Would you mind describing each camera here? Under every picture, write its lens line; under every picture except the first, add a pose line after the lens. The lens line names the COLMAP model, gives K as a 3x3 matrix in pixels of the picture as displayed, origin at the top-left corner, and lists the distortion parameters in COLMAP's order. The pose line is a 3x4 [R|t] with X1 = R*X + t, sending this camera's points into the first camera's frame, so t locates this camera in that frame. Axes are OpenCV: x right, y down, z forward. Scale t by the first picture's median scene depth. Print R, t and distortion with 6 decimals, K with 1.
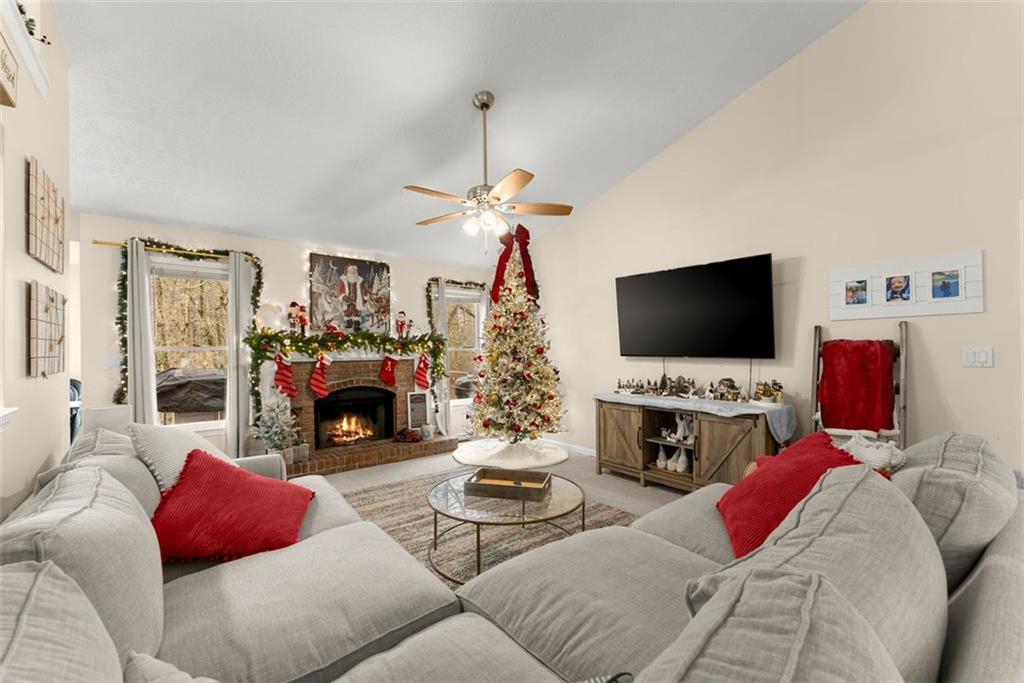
lens RADIAL K [[403.3, 0, 511.5], [0, 403.3, 351.5], [0, 0, 1]] dist [0.000675, 0.000006]
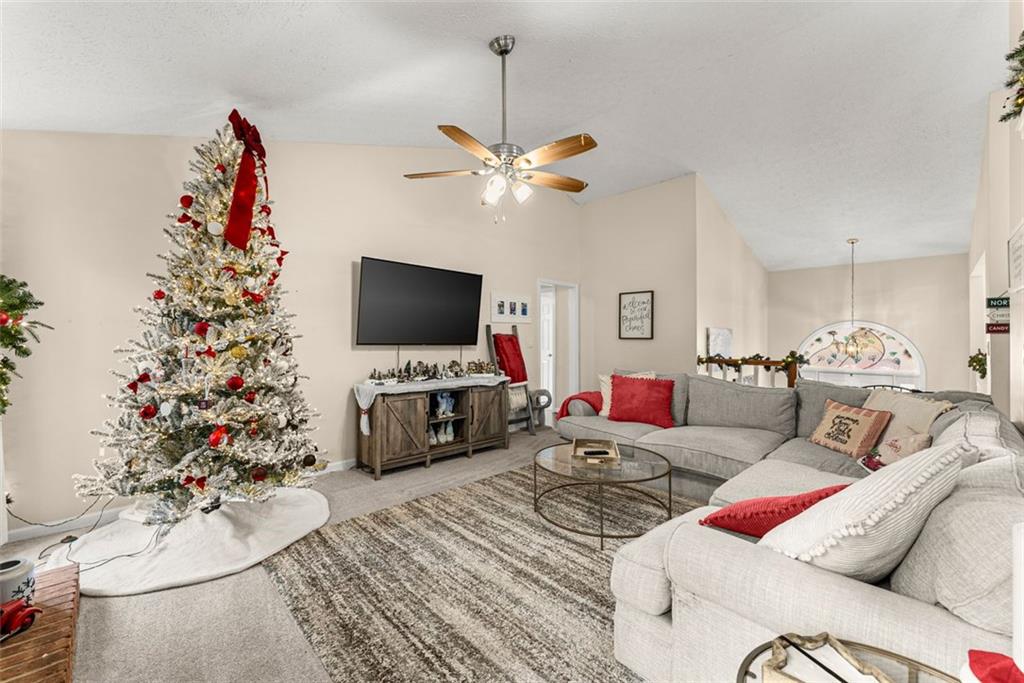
lens RADIAL K [[403.3, 0, 511.8], [0, 403.3, 336.6], [0, 0, 1]] dist [0.000675, 0.000006]
pose [[-0.055879, 0.007418, 0.998410, -0.787430], [-0.007018, 0.999945, -0.007822, -0.002276], [-0.998413, -0.007444, -0.055824, 0.884651]]
